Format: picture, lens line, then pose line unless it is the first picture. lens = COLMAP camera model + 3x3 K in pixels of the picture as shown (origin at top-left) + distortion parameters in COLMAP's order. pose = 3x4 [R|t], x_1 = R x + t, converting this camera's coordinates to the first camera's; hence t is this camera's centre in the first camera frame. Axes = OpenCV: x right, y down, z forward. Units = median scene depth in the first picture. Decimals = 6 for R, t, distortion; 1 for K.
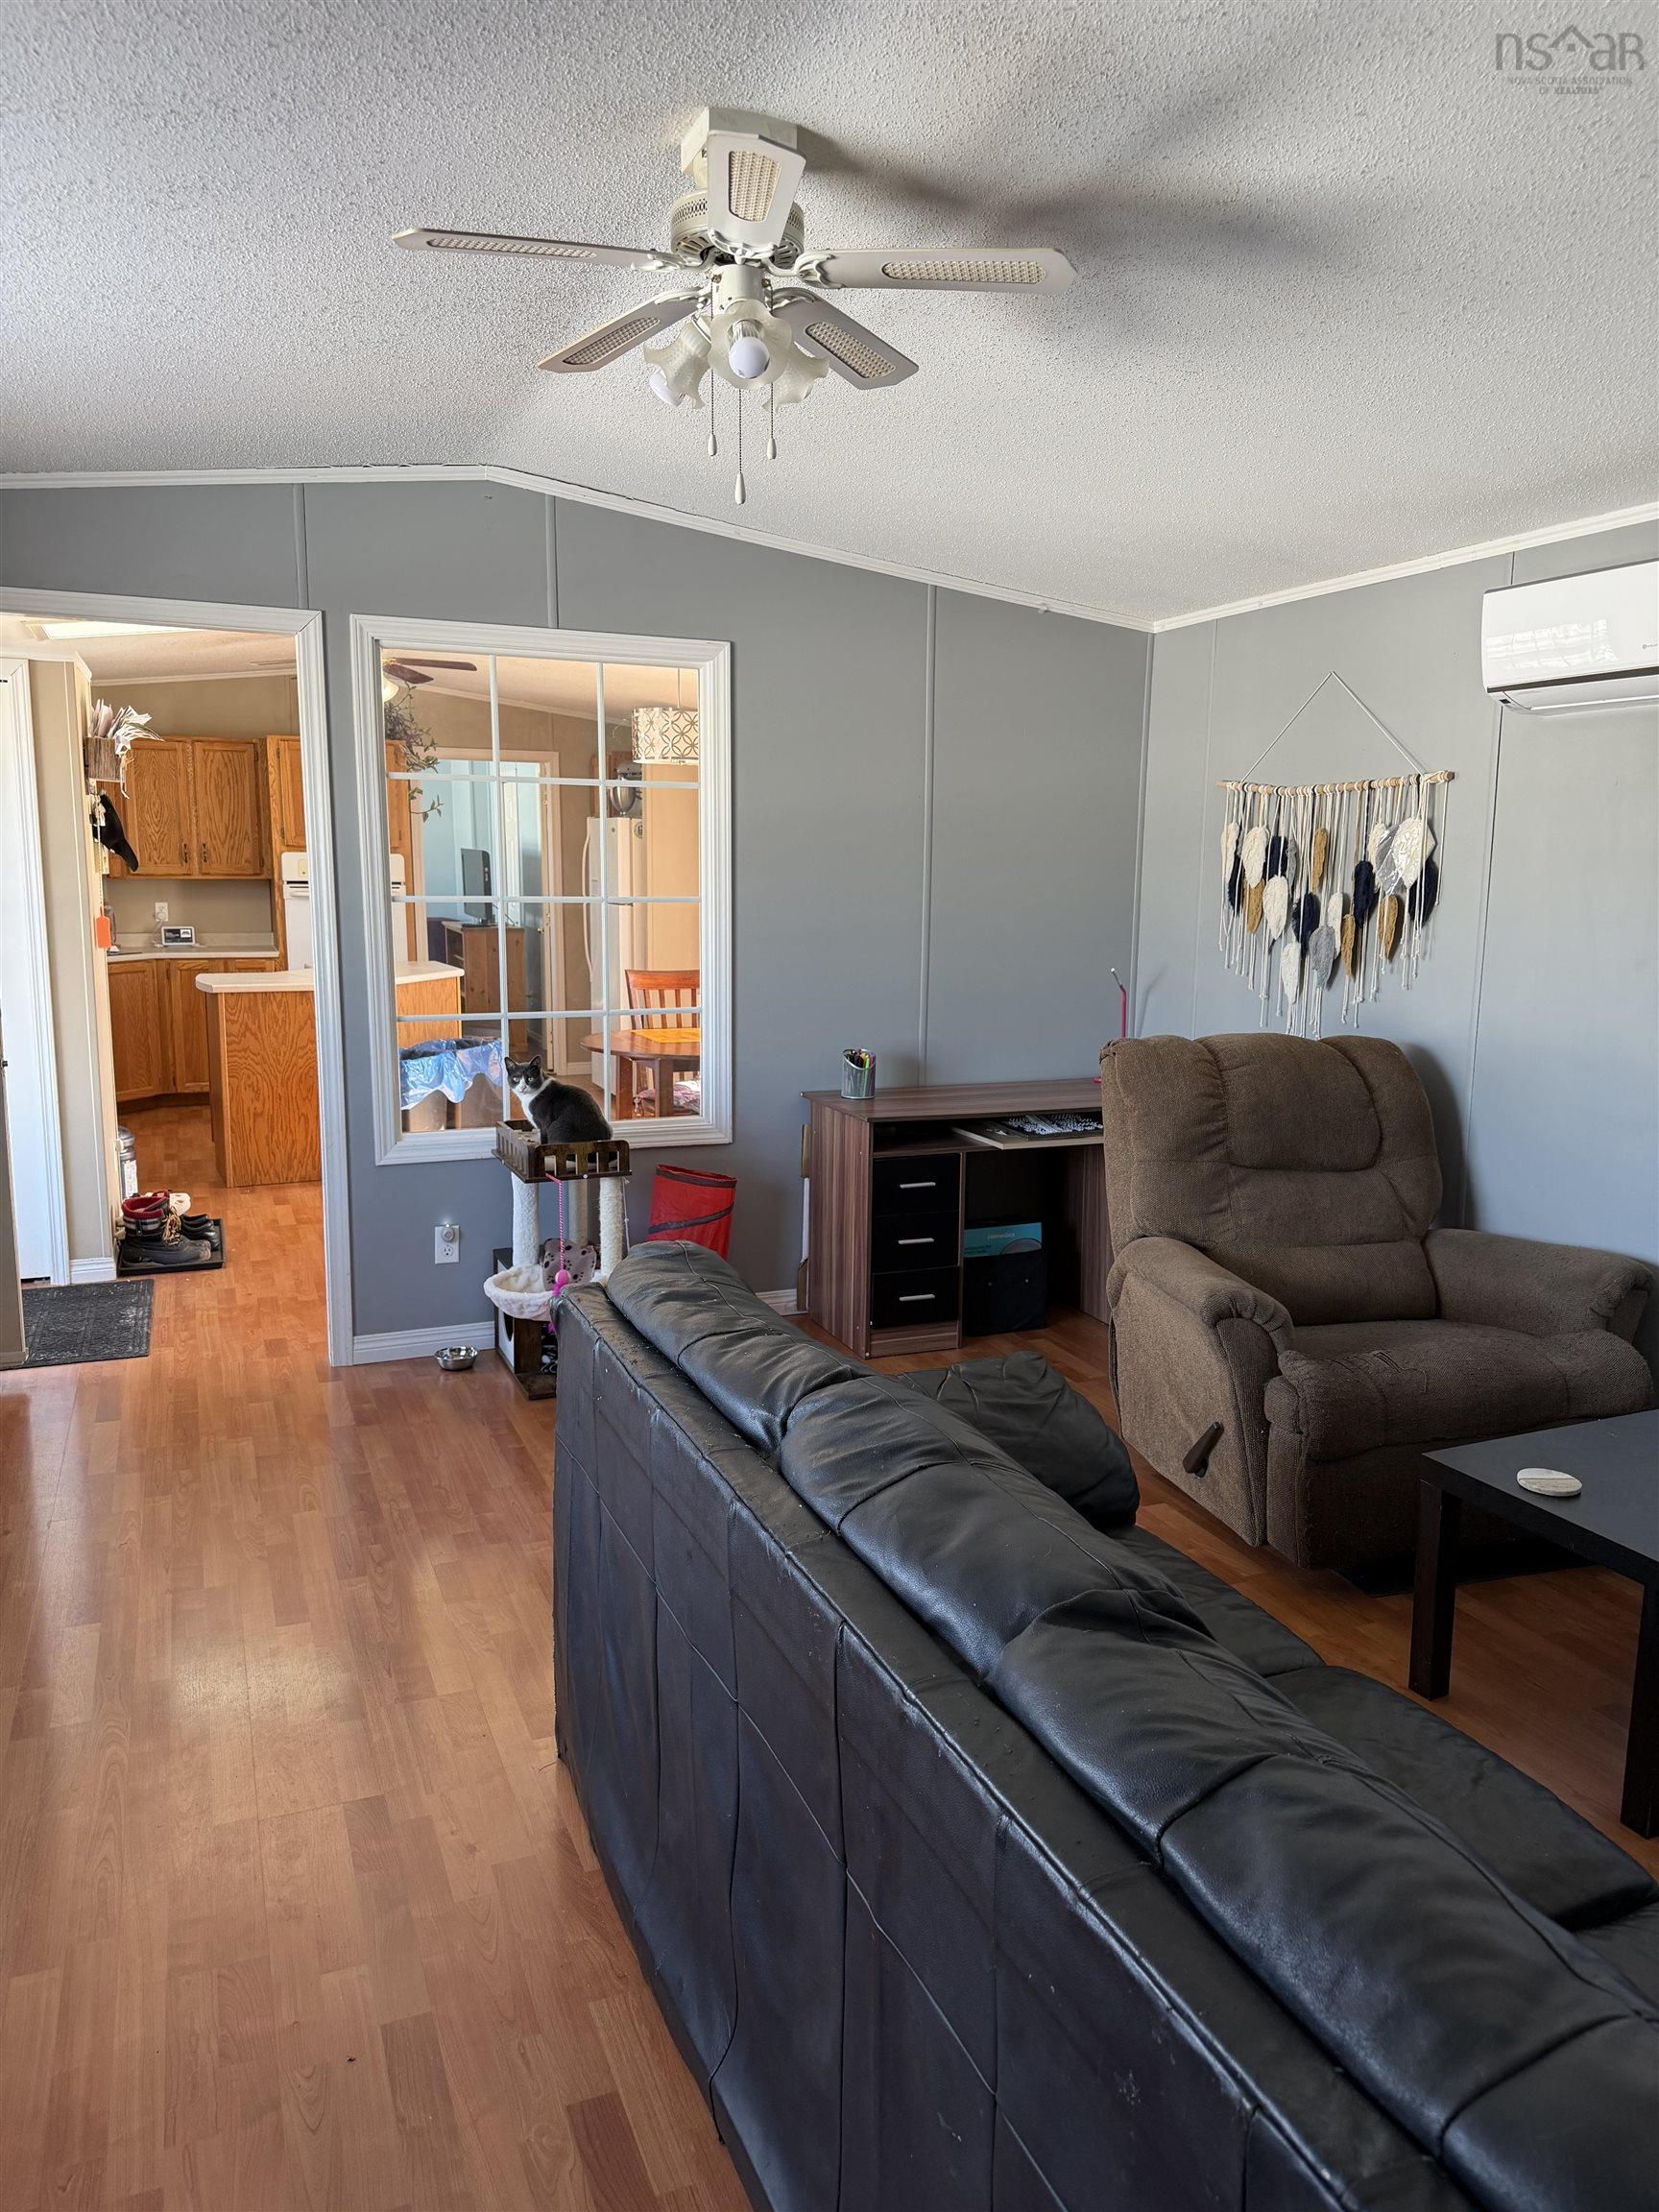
lens RADIAL K [[1546.7, 0, 814.0], [0, 1546.7, 1109.4], [0, 0, 1]] dist [0.141809, -0.248334]
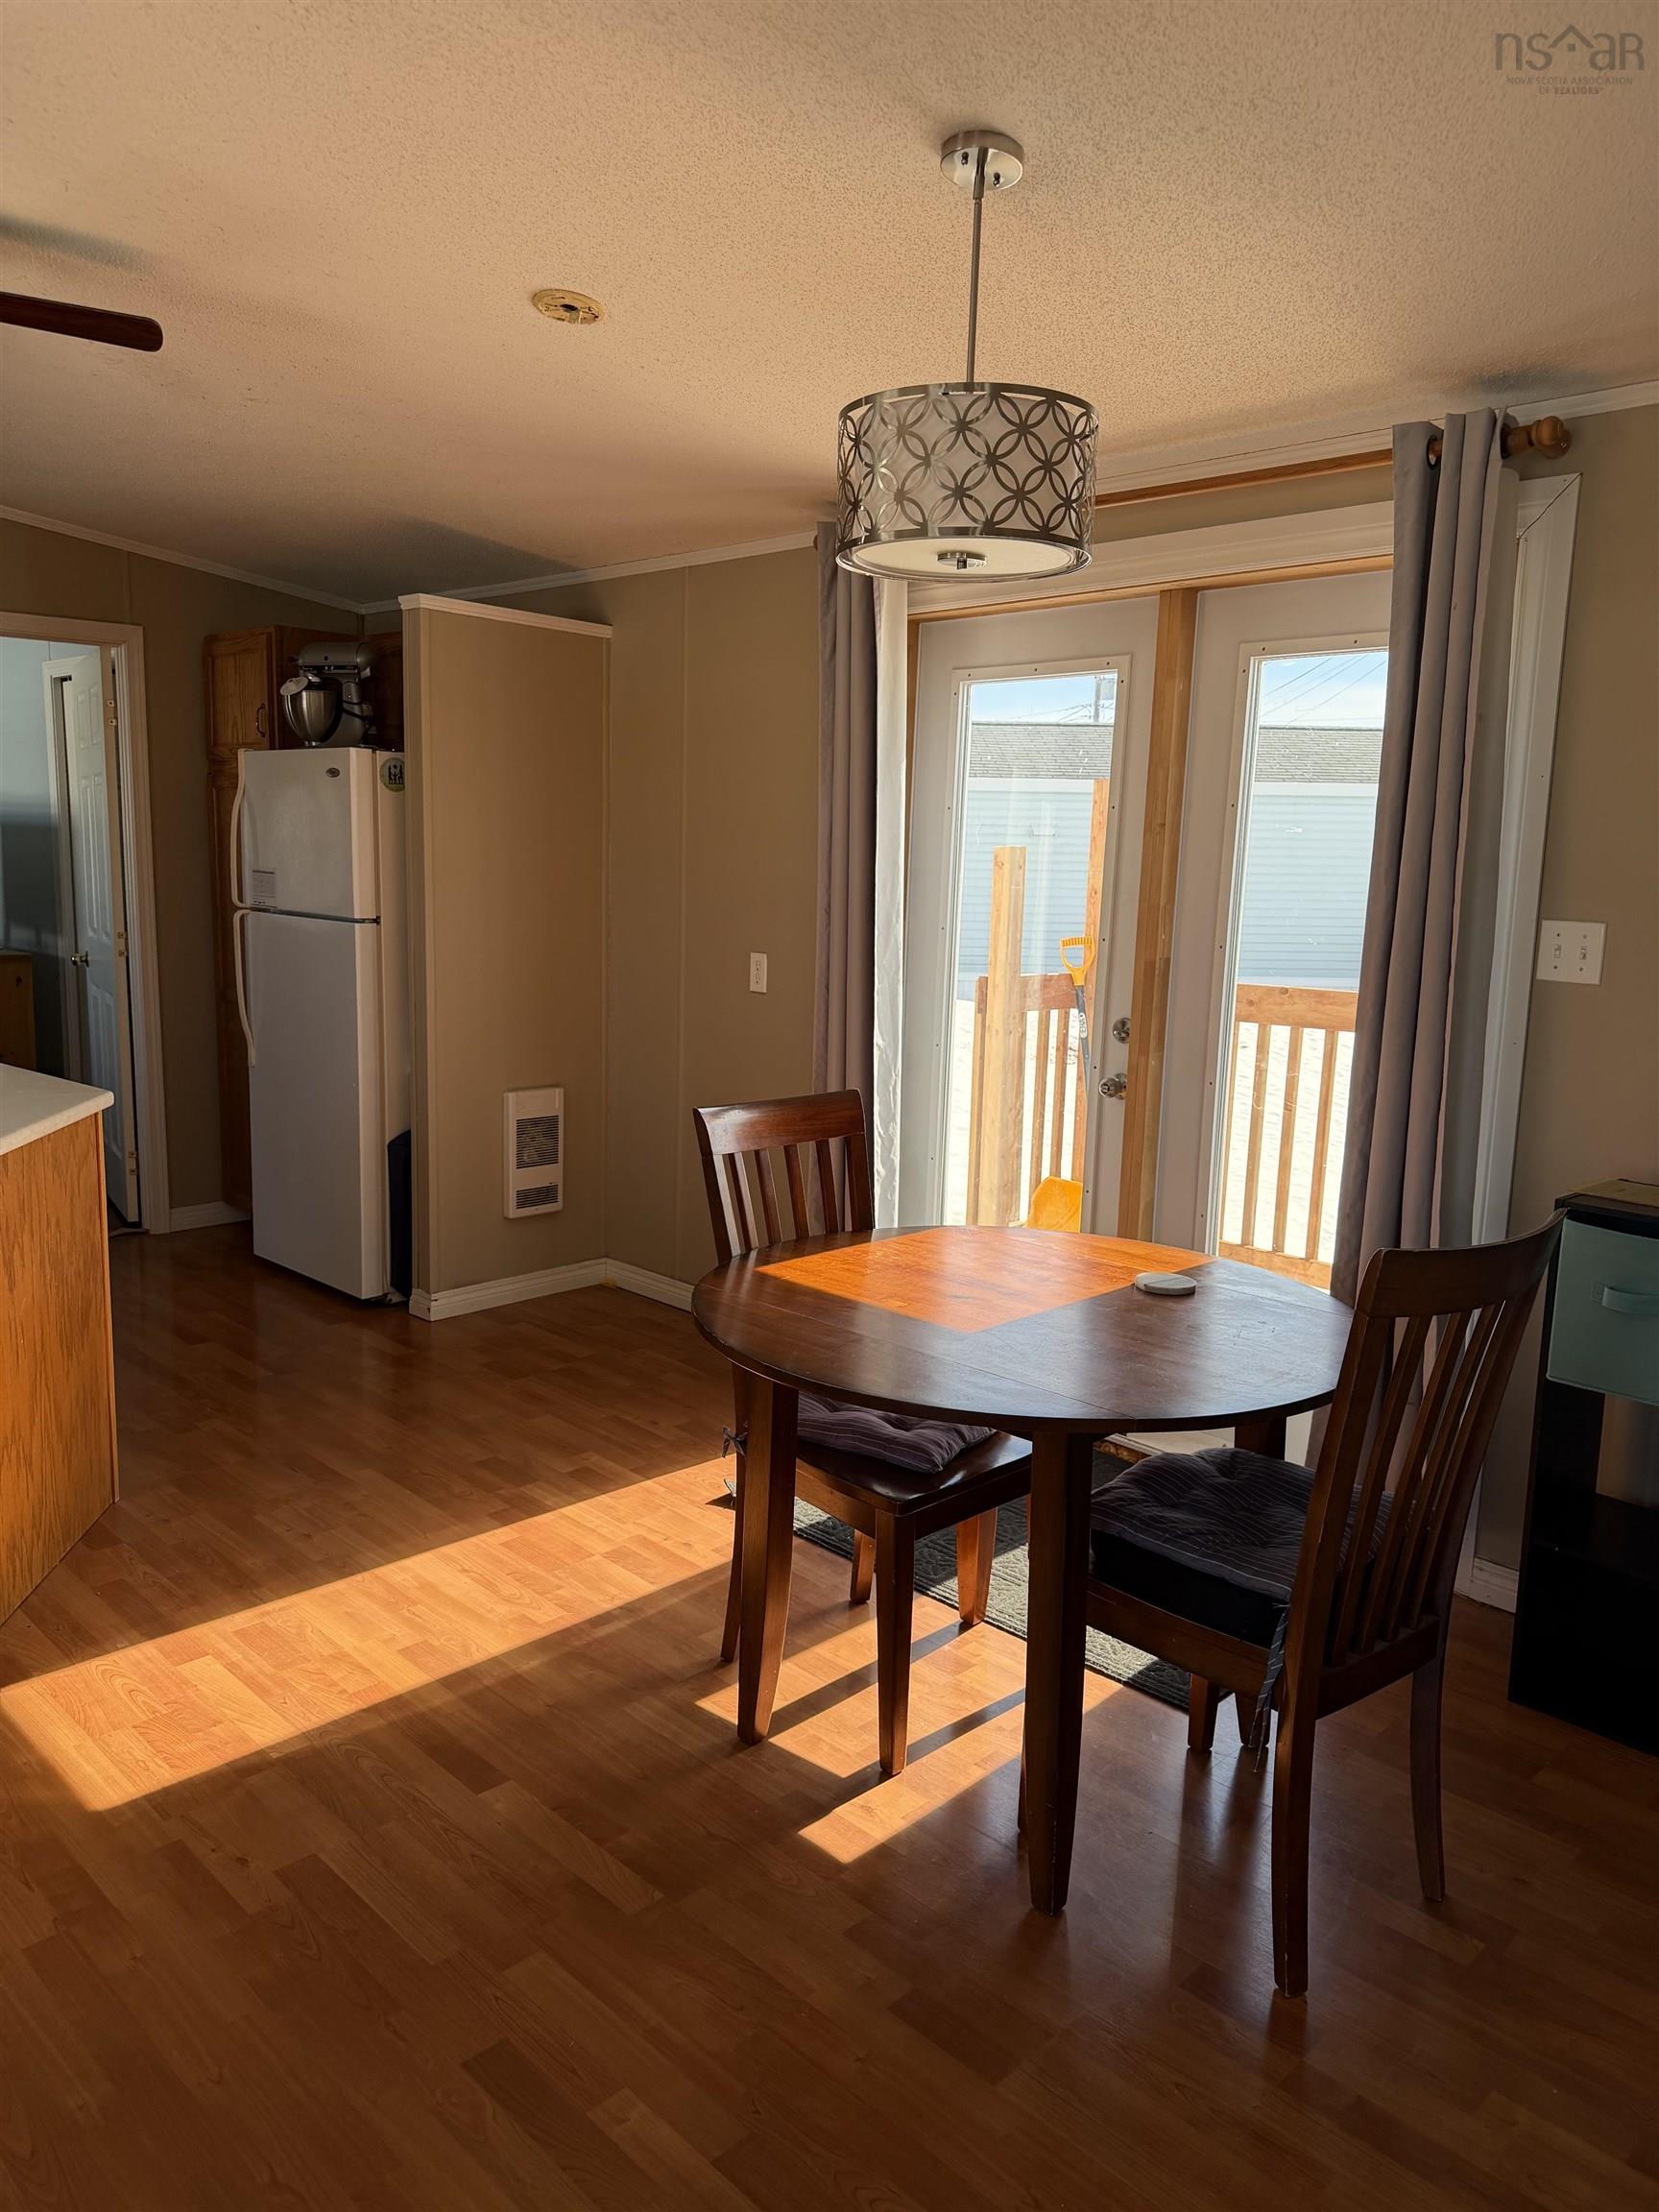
lens RADIAL K [[1546.7, 0, 814.0], [0, 1546.7, 1109.4], [0, 0, 1]] dist [0.141809, -0.248334]
pose [[0.920141, -0.050096, 0.388369, -0.538873], [0.047659, 0.998737, 0.015912, -0.204454], [-0.388676, 0.003868, 0.921366, 1.353231]]
